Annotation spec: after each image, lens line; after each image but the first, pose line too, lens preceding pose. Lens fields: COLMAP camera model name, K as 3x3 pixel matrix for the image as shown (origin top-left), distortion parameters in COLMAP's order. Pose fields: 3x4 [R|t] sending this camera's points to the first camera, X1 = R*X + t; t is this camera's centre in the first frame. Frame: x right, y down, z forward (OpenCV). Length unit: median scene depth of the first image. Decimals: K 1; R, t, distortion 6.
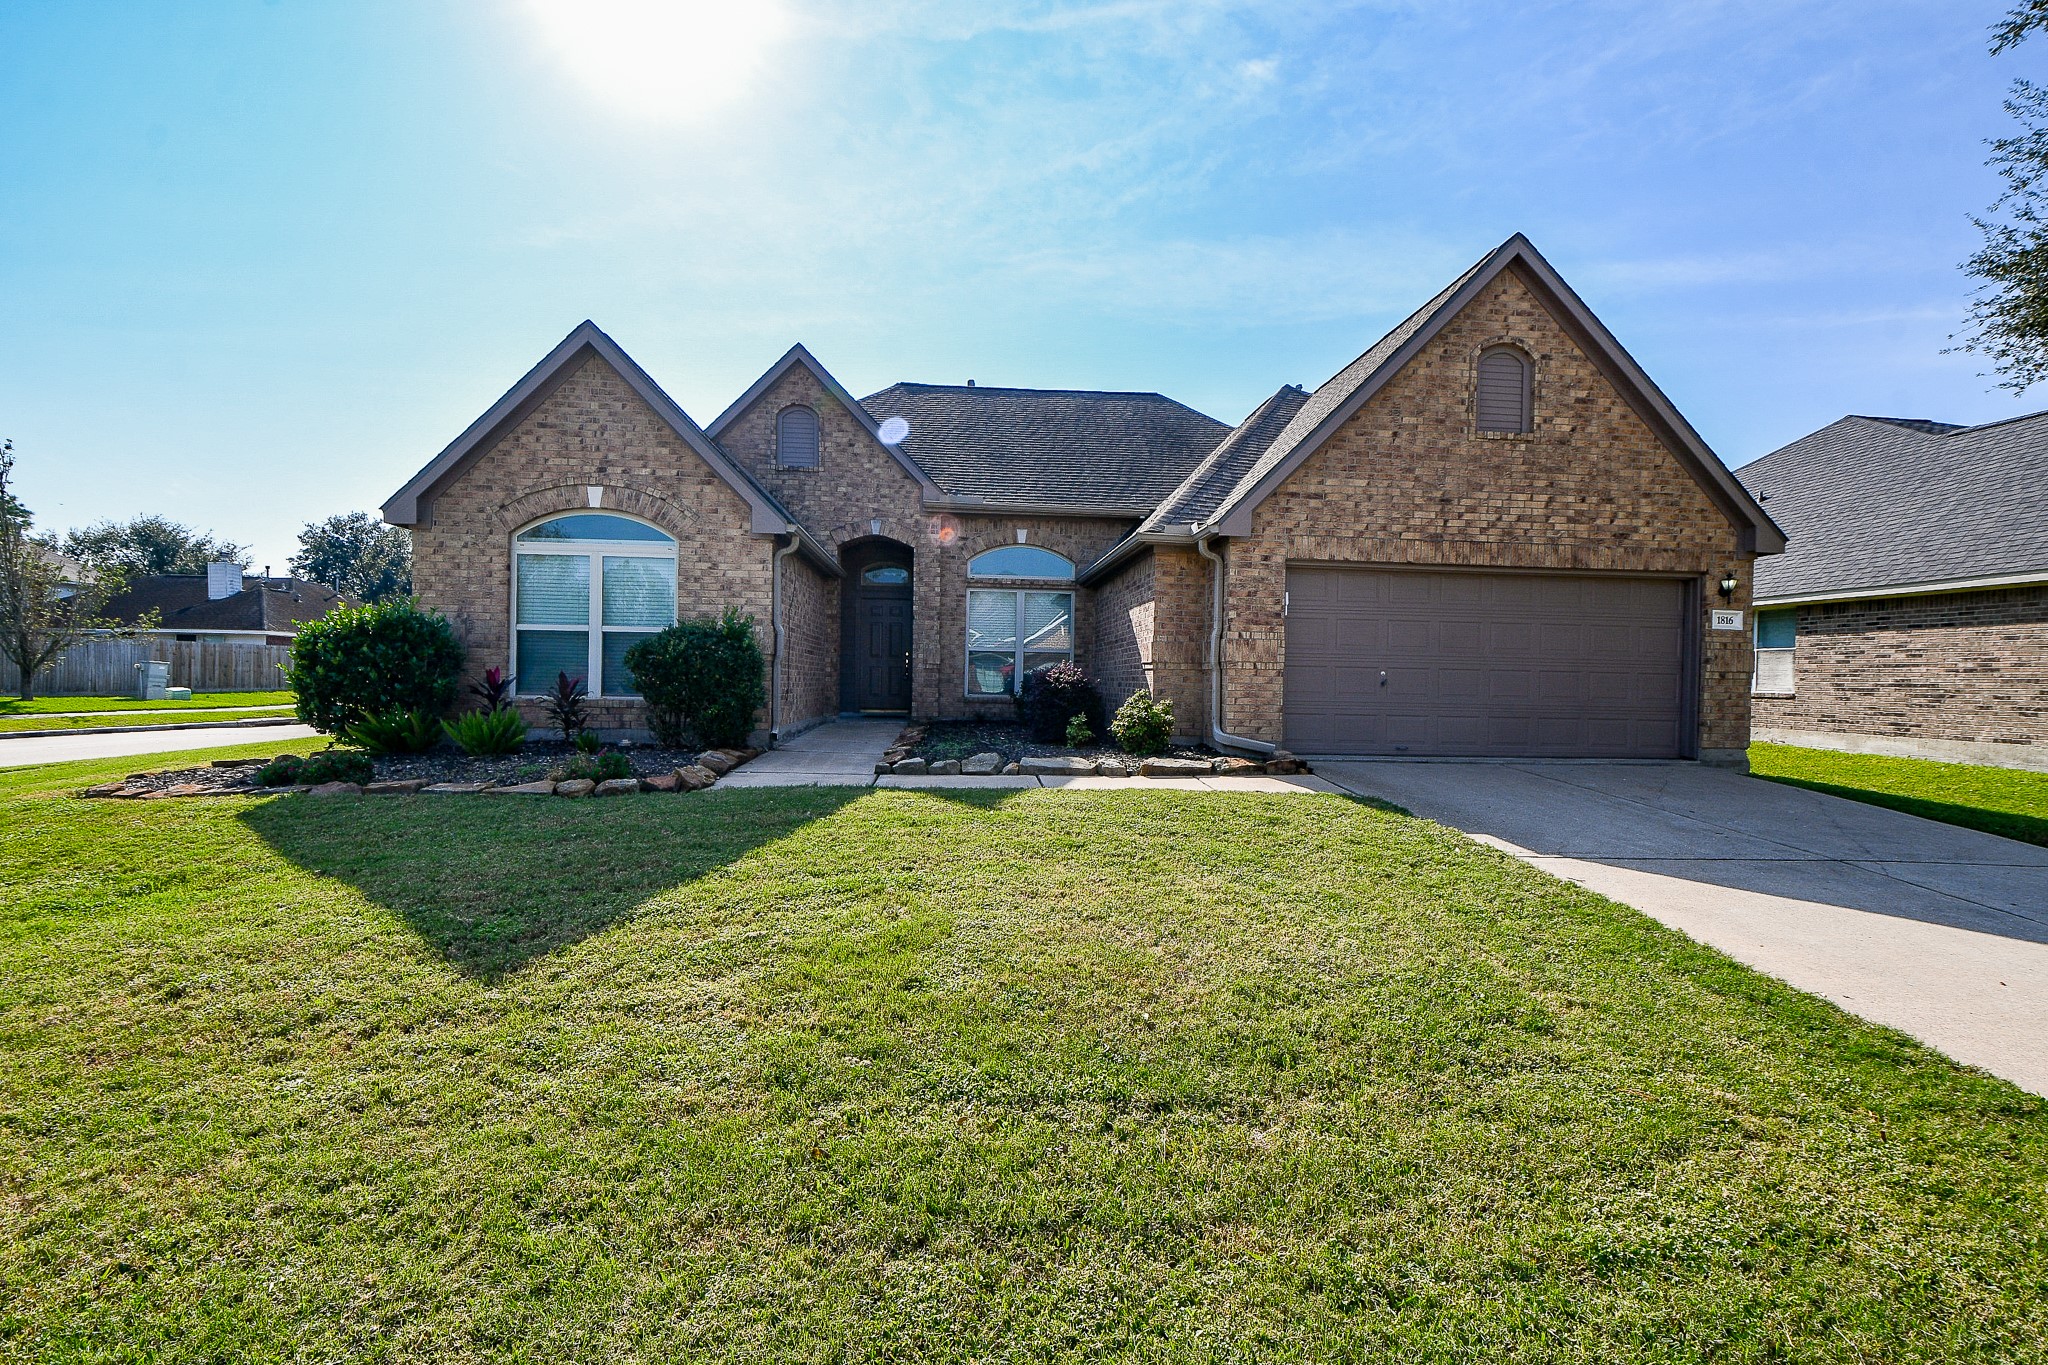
lens RADIAL K [[902.0, 0, 1020.9], [0, 902.0, 682.3], [0, 0, 1]] dist [-0.011239, -0.004833]
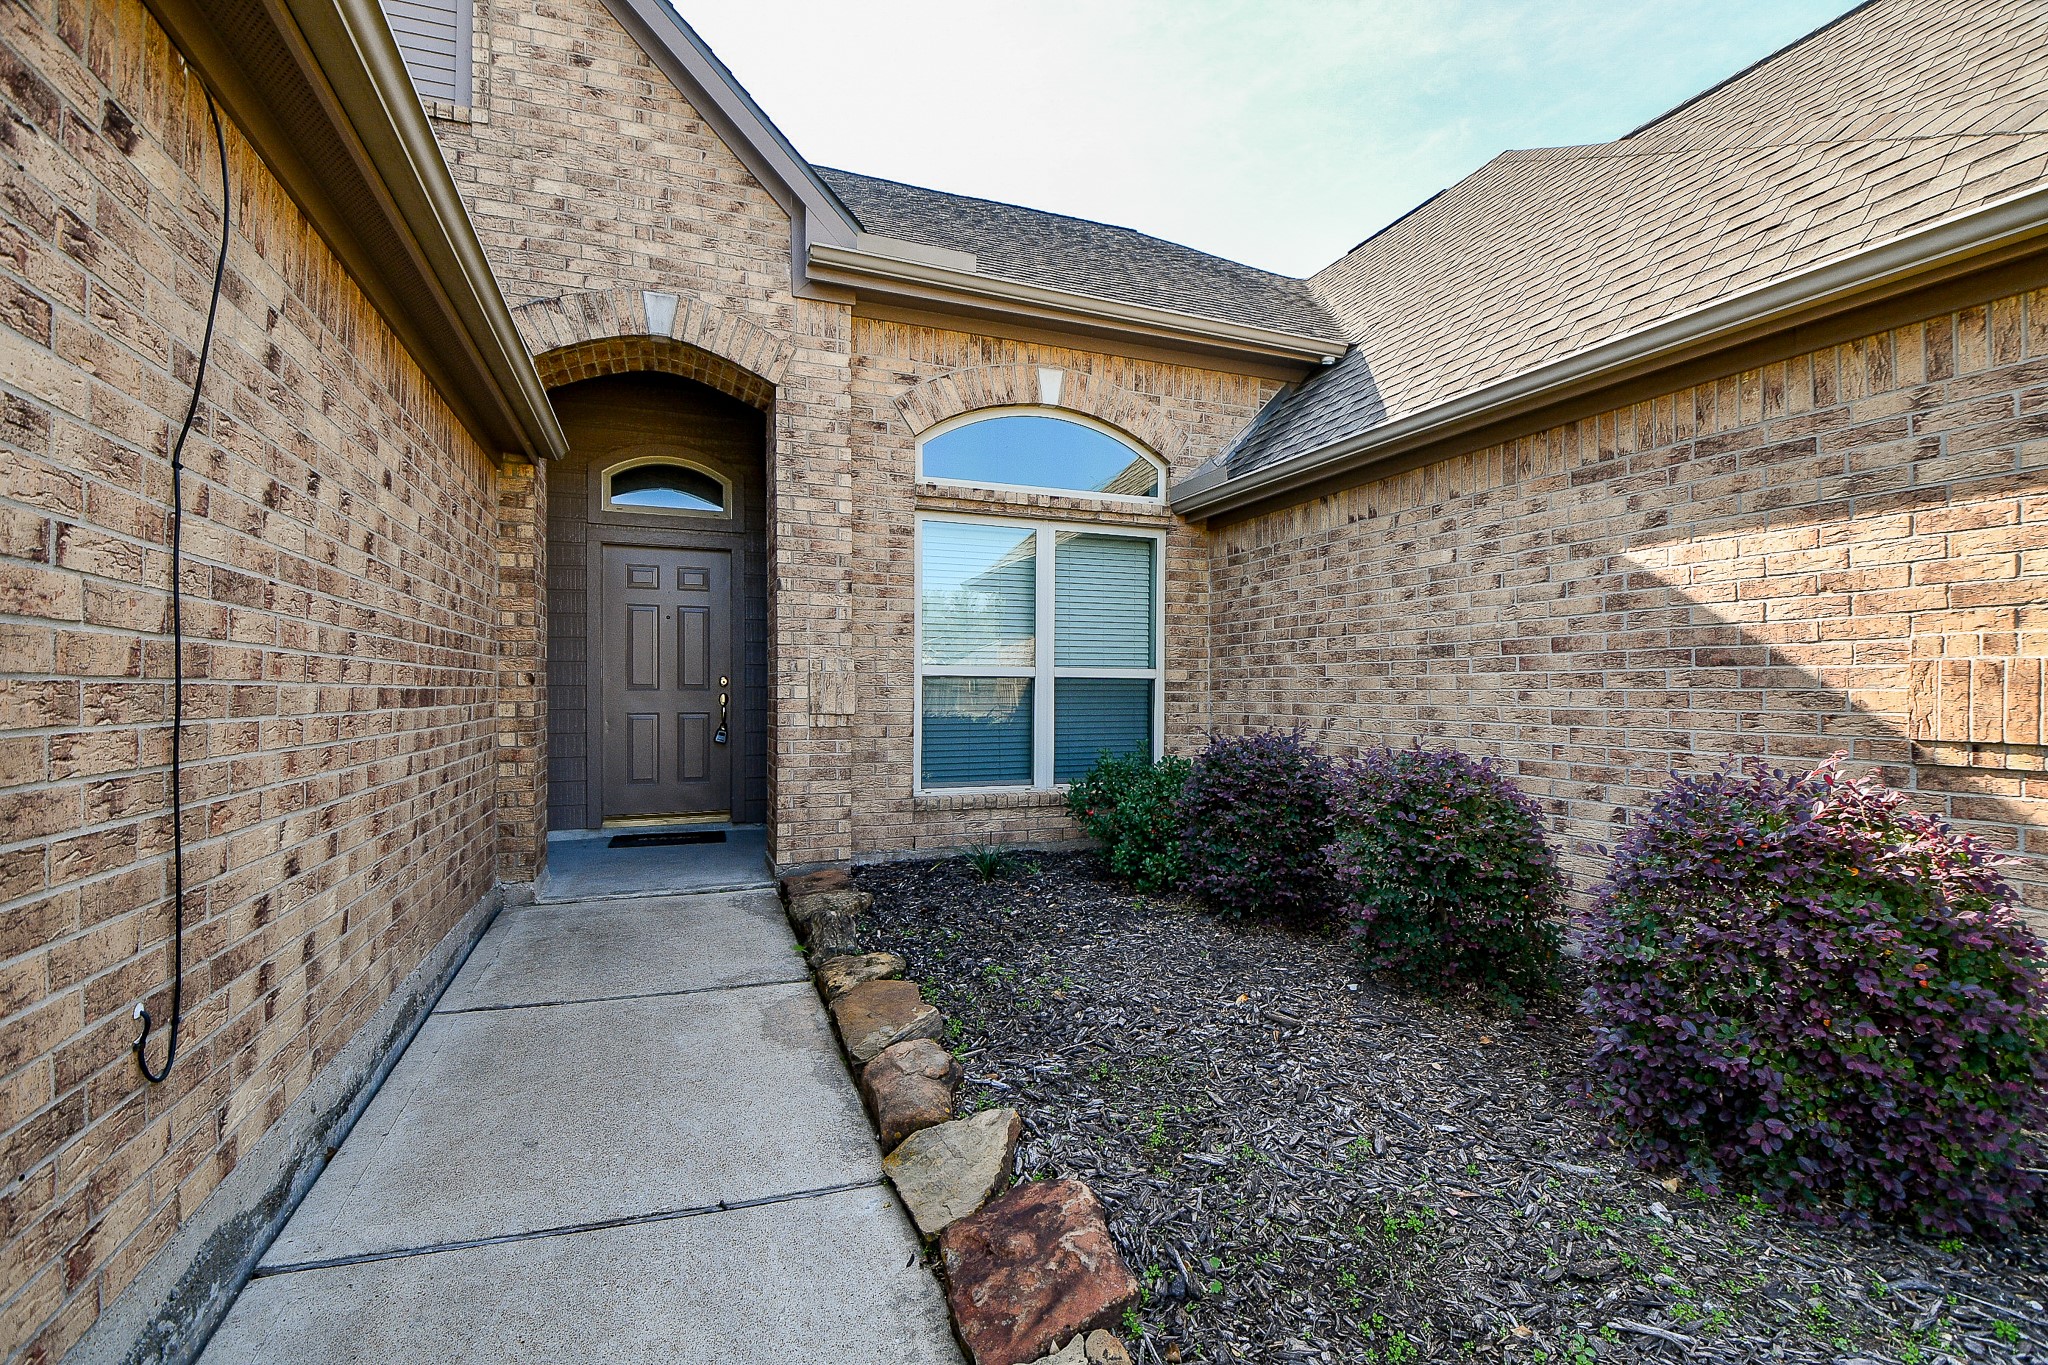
lens RADIAL K [[902.0, 0, 1028.0], [0, 902.0, 687.5], [0, 0, 1]] dist [-0.011239, -0.004833]
pose [[0.957220, -0.013666, 0.289039, -0.126182], [0.015237, 0.999879, -0.003184, -0.028515], [-0.288960, 0.007452, 0.957312, 0.629660]]
